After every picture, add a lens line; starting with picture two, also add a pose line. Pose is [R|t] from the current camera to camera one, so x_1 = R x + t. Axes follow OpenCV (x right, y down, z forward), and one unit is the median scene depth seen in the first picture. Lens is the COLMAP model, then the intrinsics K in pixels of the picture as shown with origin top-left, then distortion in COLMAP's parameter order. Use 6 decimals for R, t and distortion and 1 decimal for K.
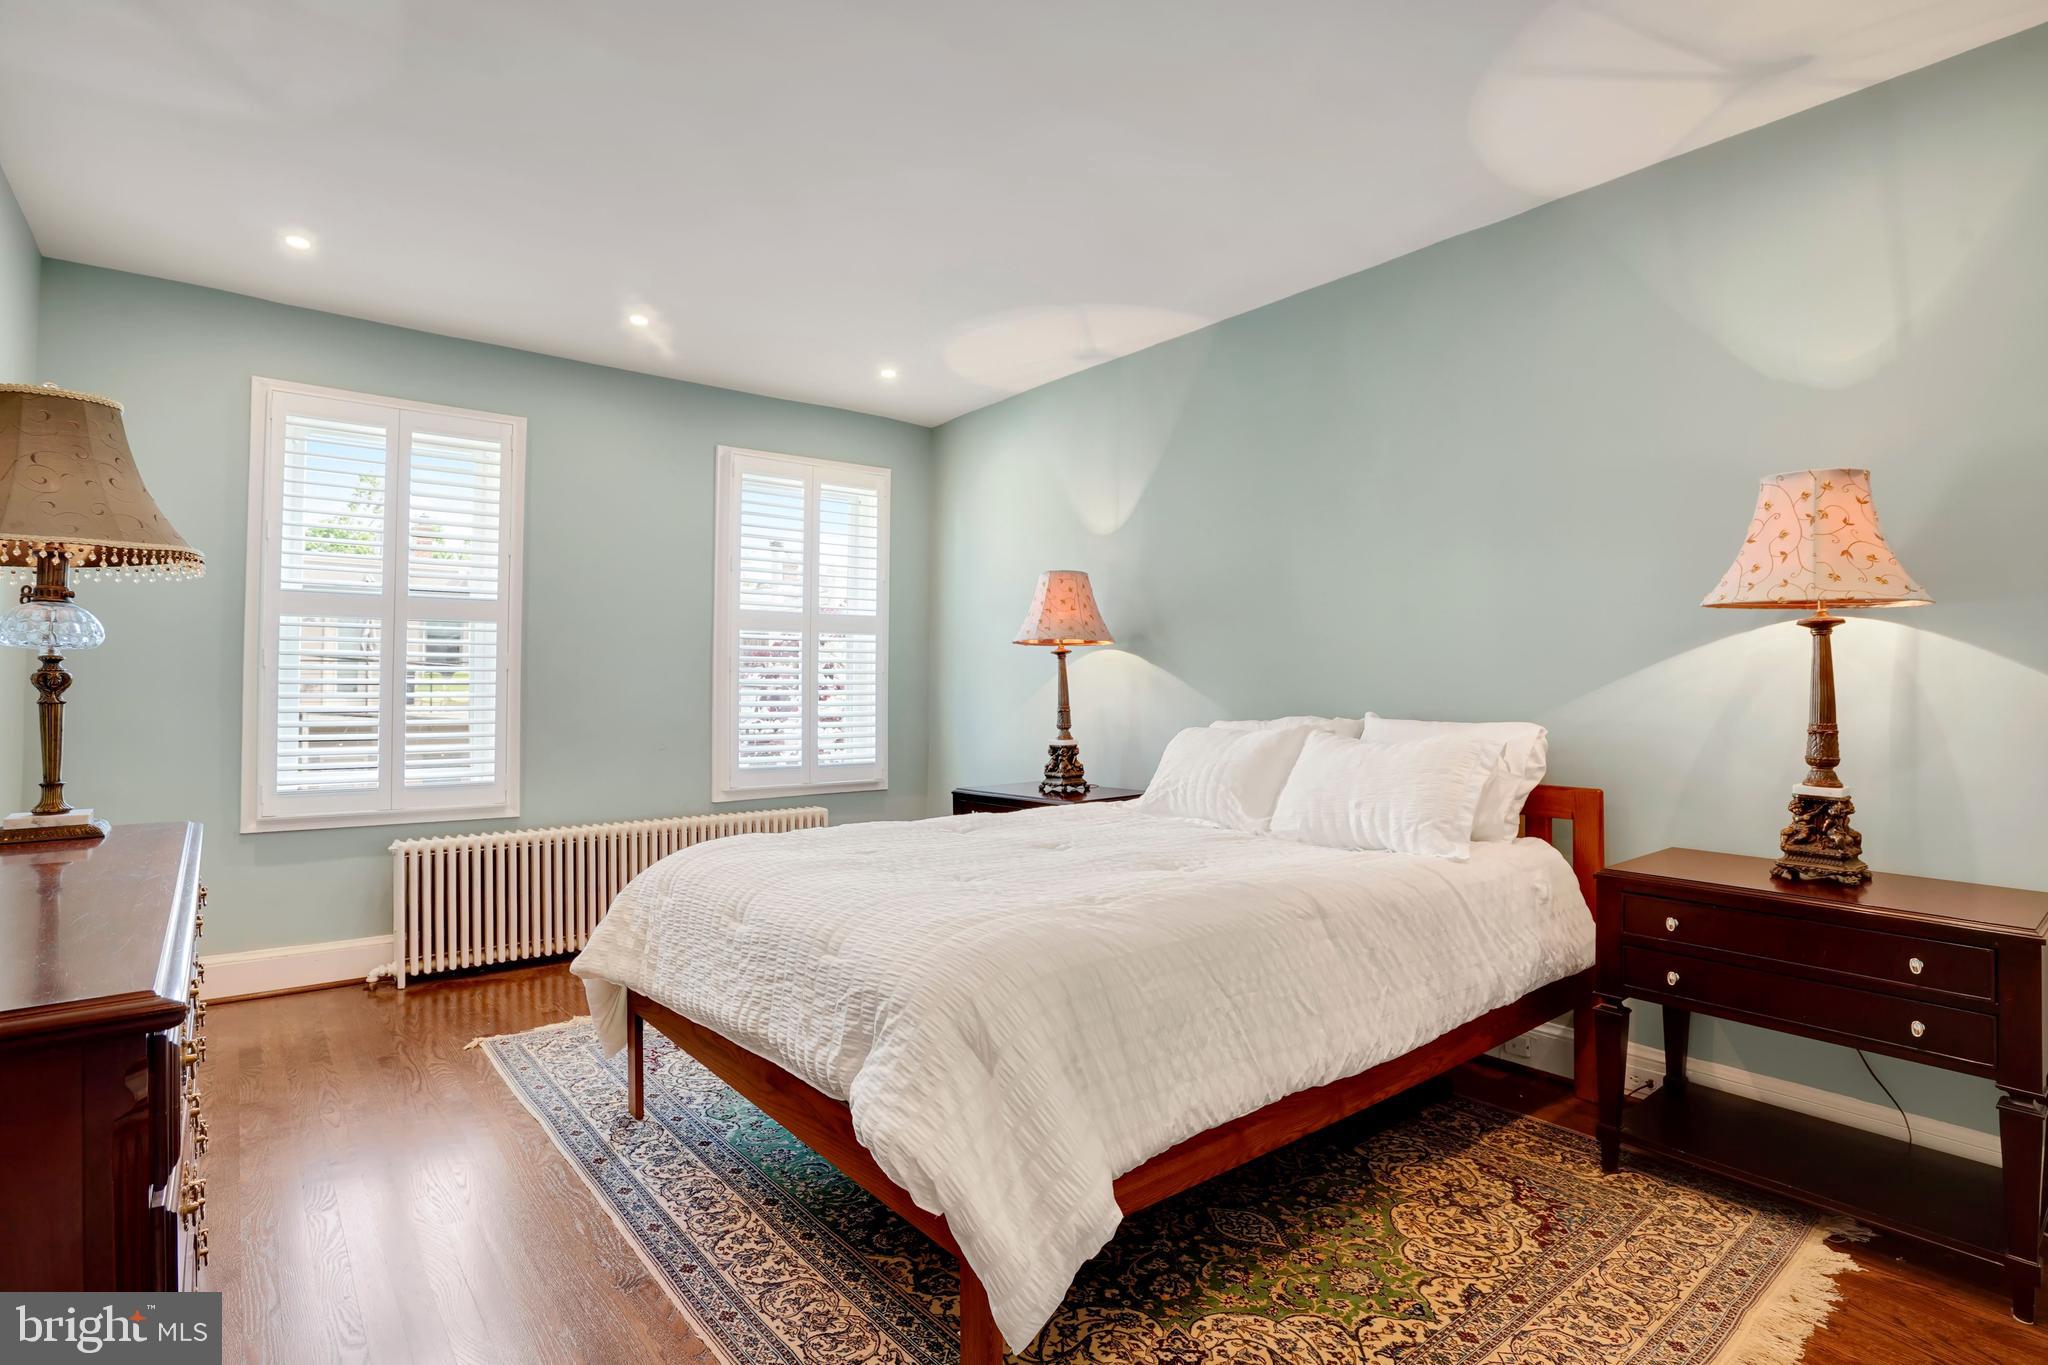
lens RADIAL K [[987.1, 0, 1024.5], [0, 987.1, 668.9], [0, 0, 1]] dist [-0.036589, 0.000197]
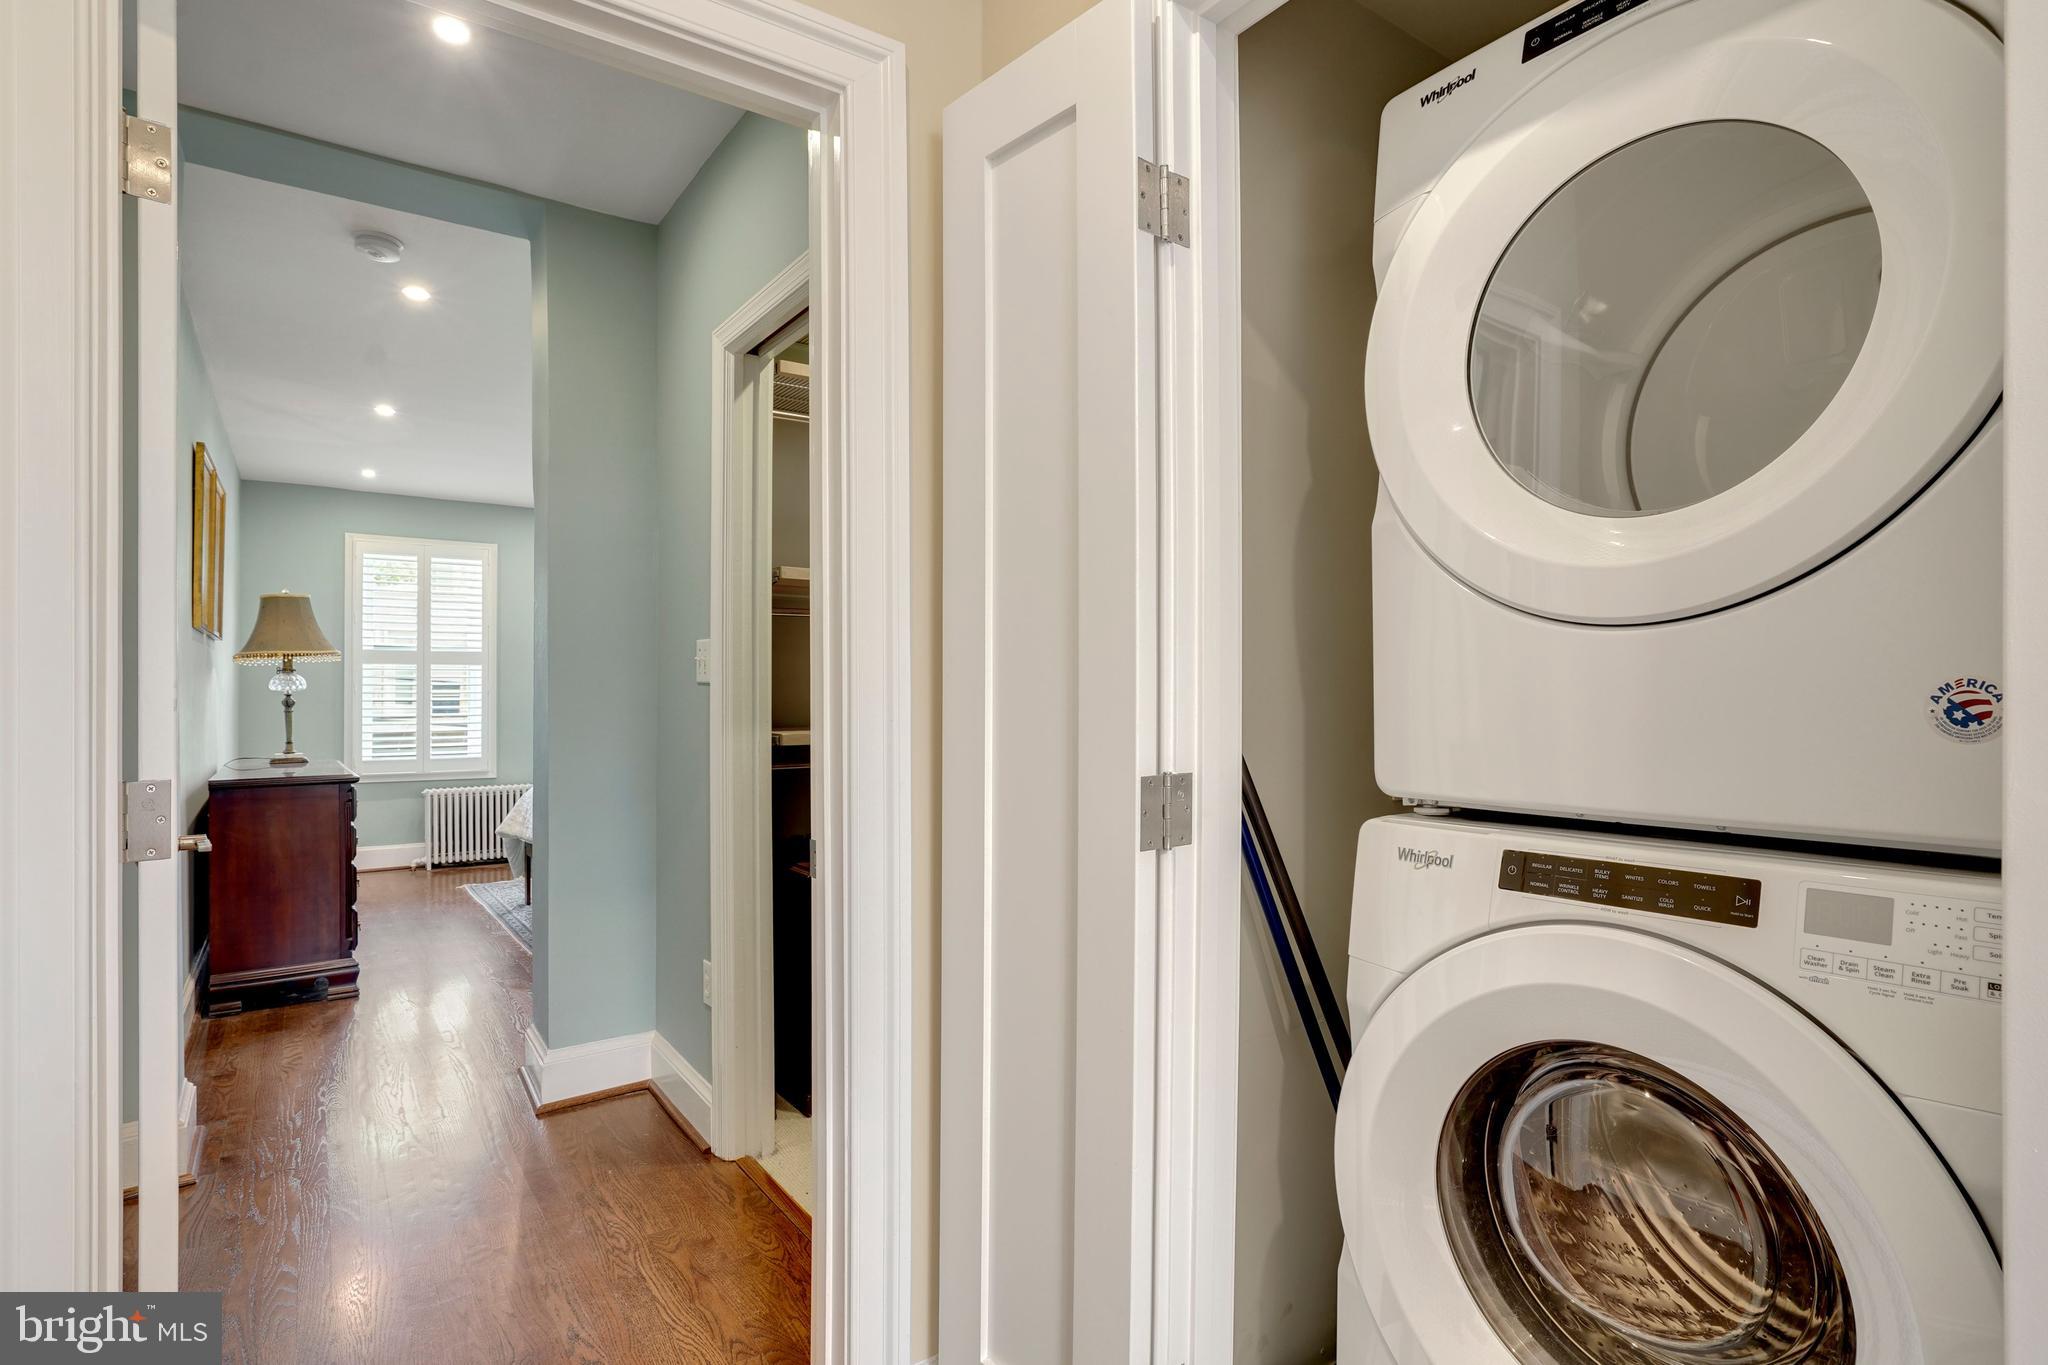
lens RADIAL K [[987.1, 0, 973.1], [0, 987.1, 694.1], [0, 0, 1]] dist [-0.036589, 0.000197]
pose [[0.996806, -0.001522, -0.079846, 0.520017], [0.002886, 0.999852, 0.016968, -0.025412], [0.079808, -0.017144, 0.996663, -0.733402]]
